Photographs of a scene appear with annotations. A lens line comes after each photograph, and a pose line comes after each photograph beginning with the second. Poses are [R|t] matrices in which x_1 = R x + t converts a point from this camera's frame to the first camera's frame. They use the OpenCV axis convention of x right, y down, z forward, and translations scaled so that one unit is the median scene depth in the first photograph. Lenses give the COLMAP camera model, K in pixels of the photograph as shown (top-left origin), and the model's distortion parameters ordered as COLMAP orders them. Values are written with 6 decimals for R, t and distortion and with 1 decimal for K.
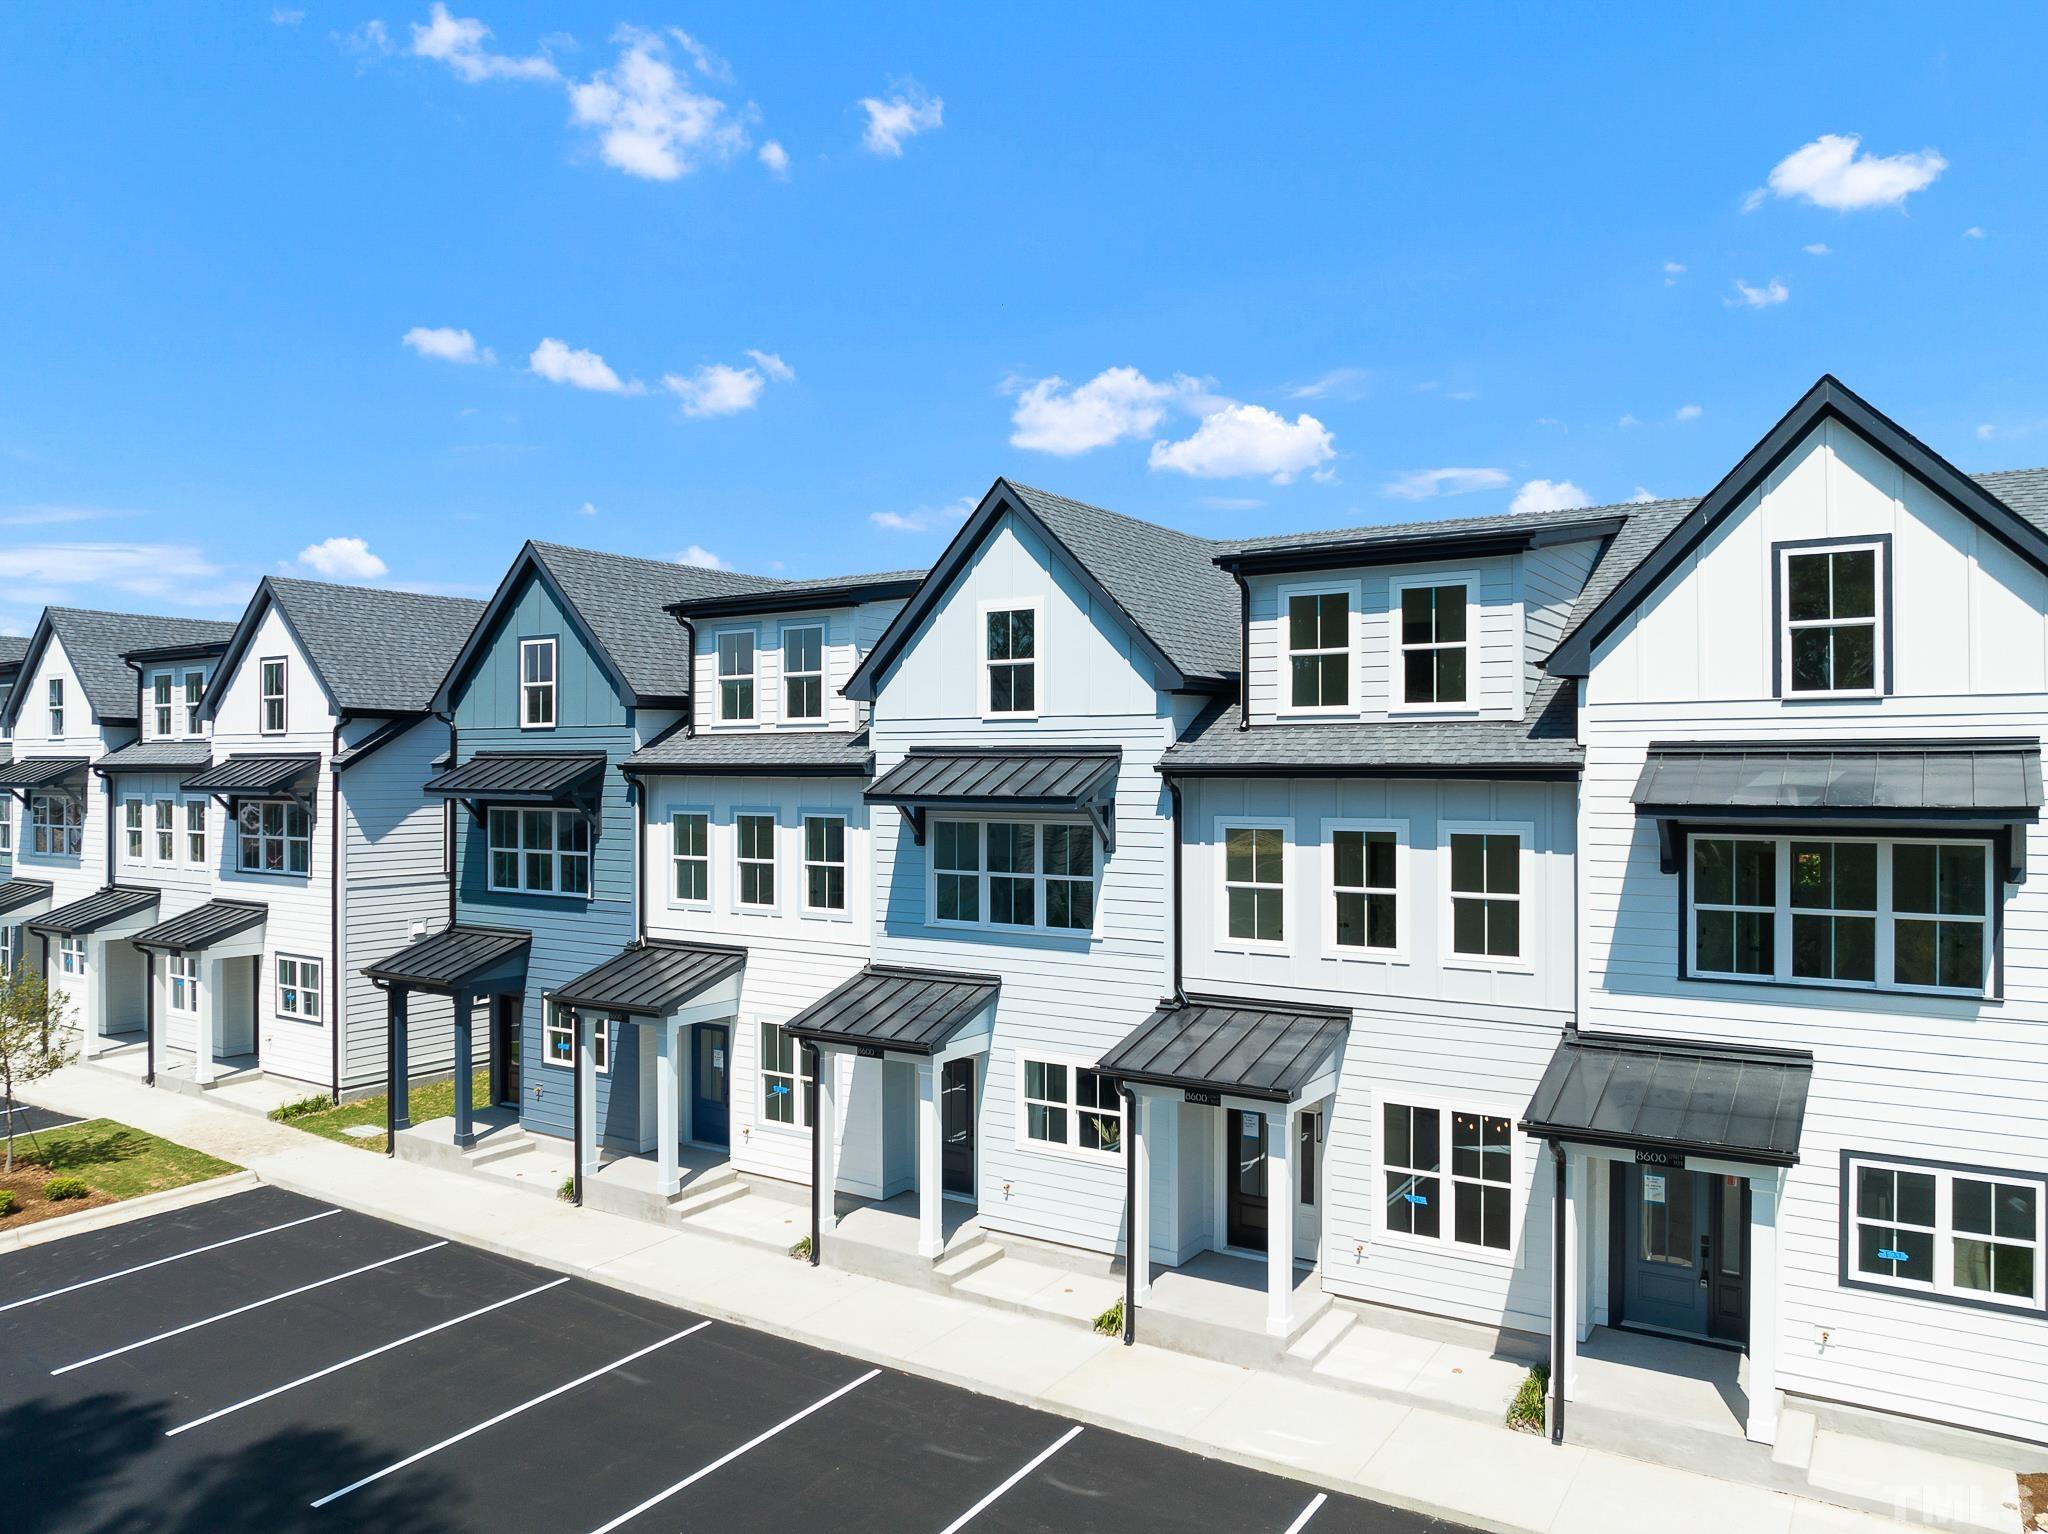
lens RADIAL K [[1400.0, 0, 1024.0], [0, 1400.0, 767.0], [0, 0, 1]] dist [-0.036896, -0.003868]
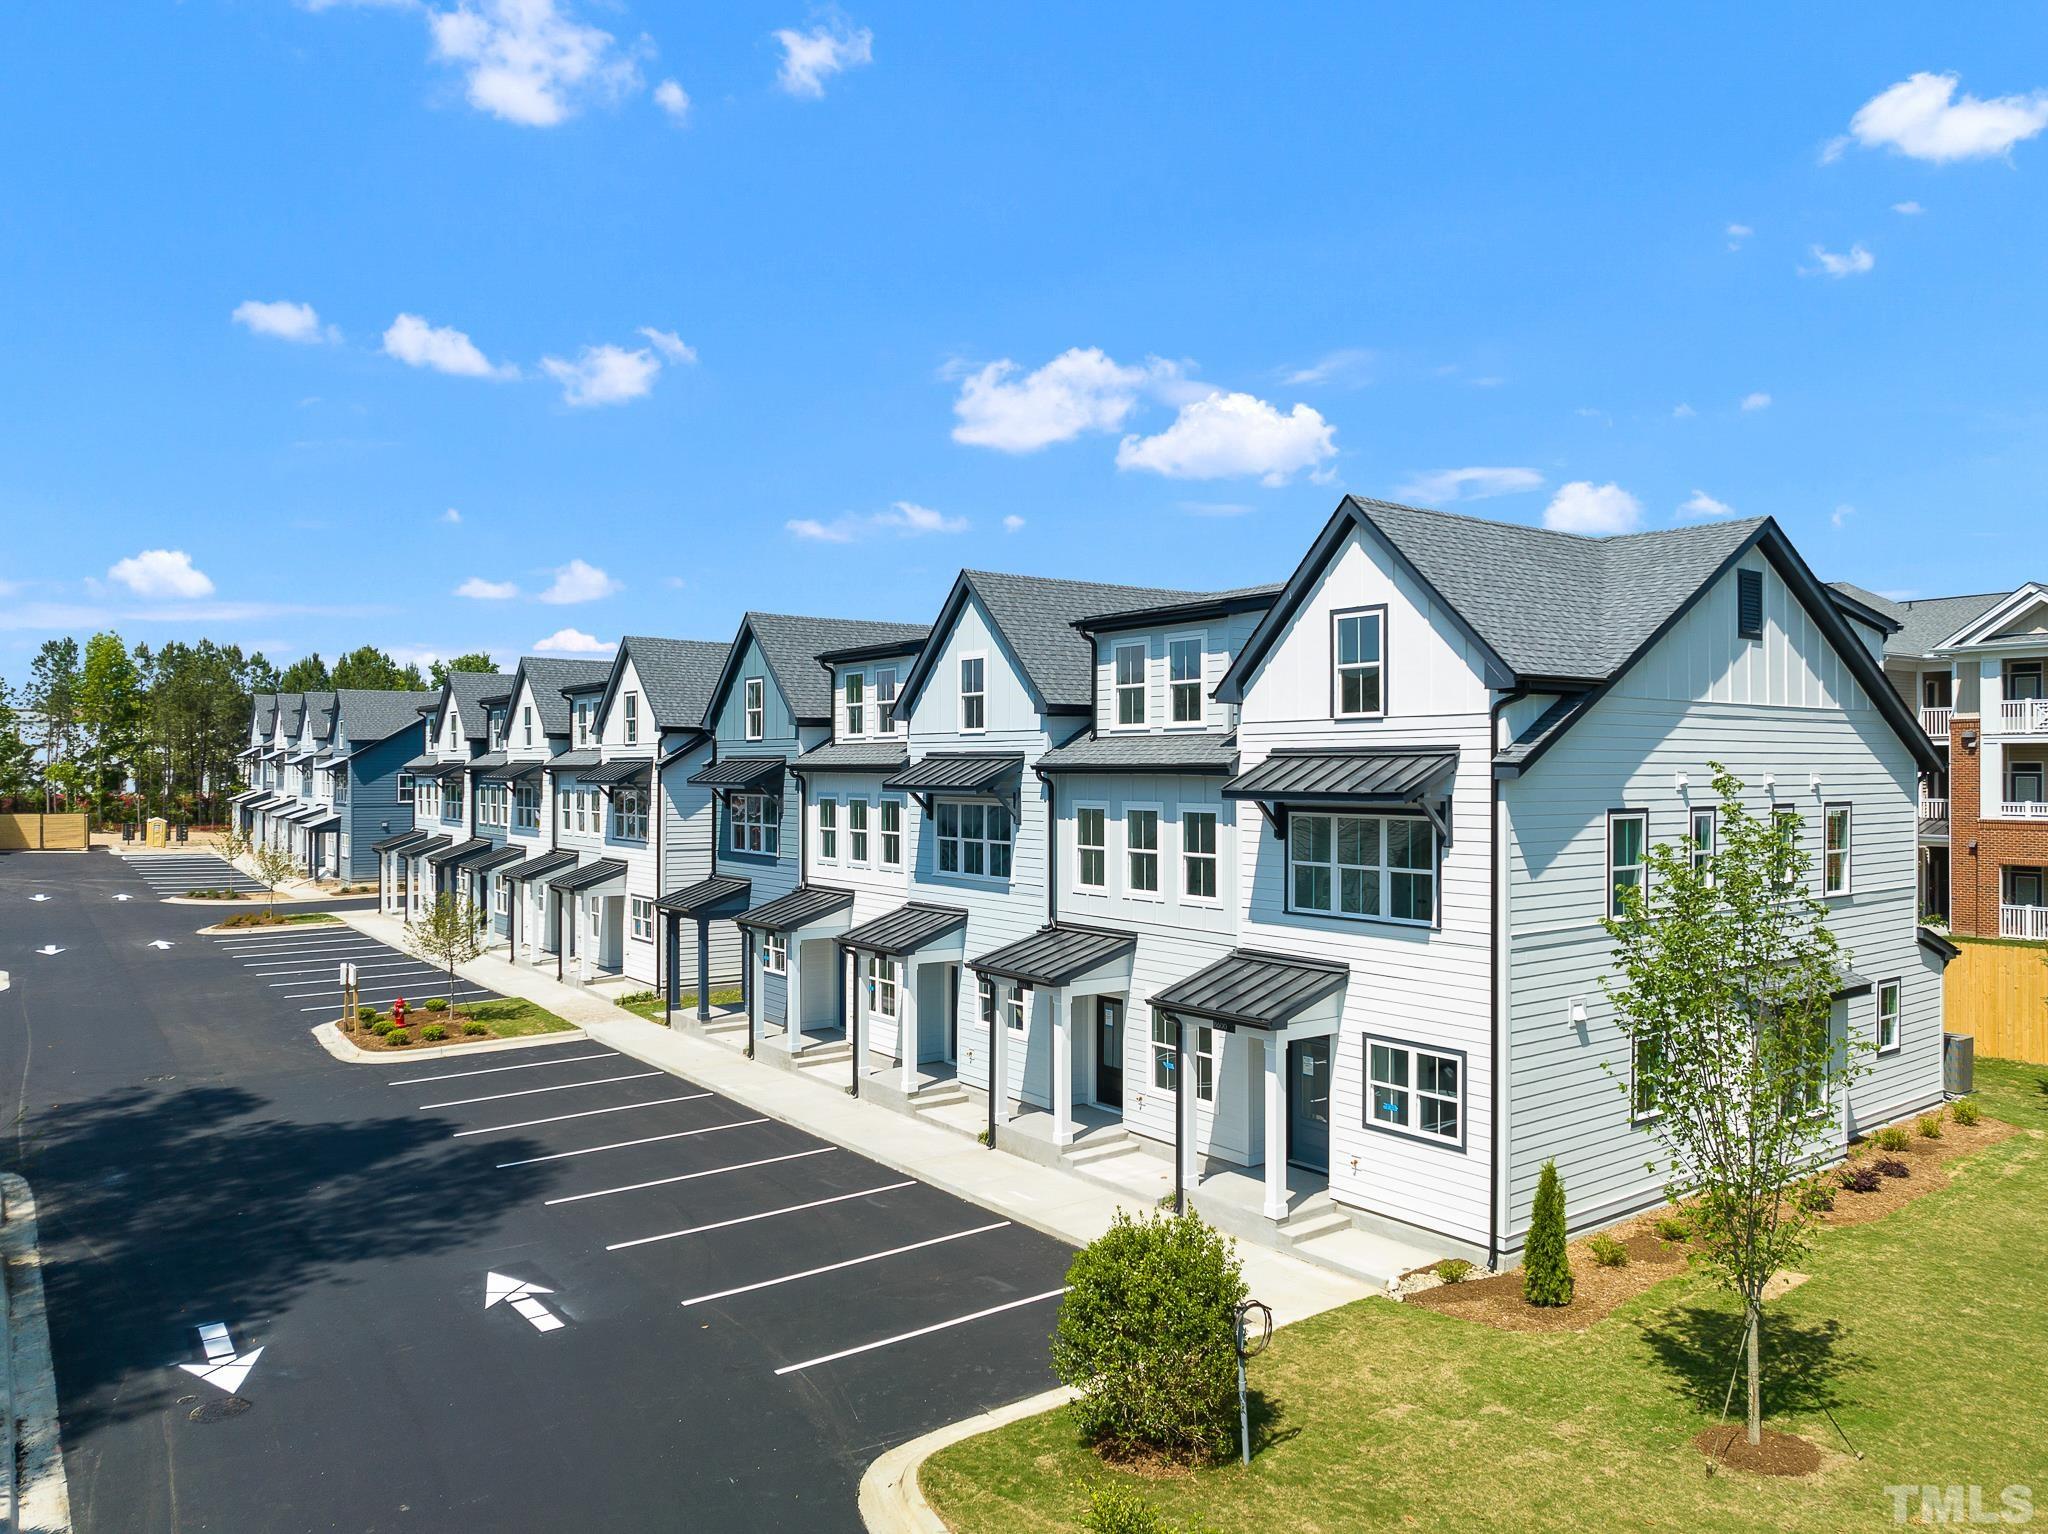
lens RADIAL K [[1400.0, 0, 1024.0], [0, 1400.0, 767.0], [0, 0, 1]] dist [-0.036896, -0.003868]
pose [[0.935752, -0.000864, -0.352657, 0.454987], [0.000915, 1.000000, -0.000020, 0.000481], [0.352657, -0.000304, 0.935753, -0.285457]]
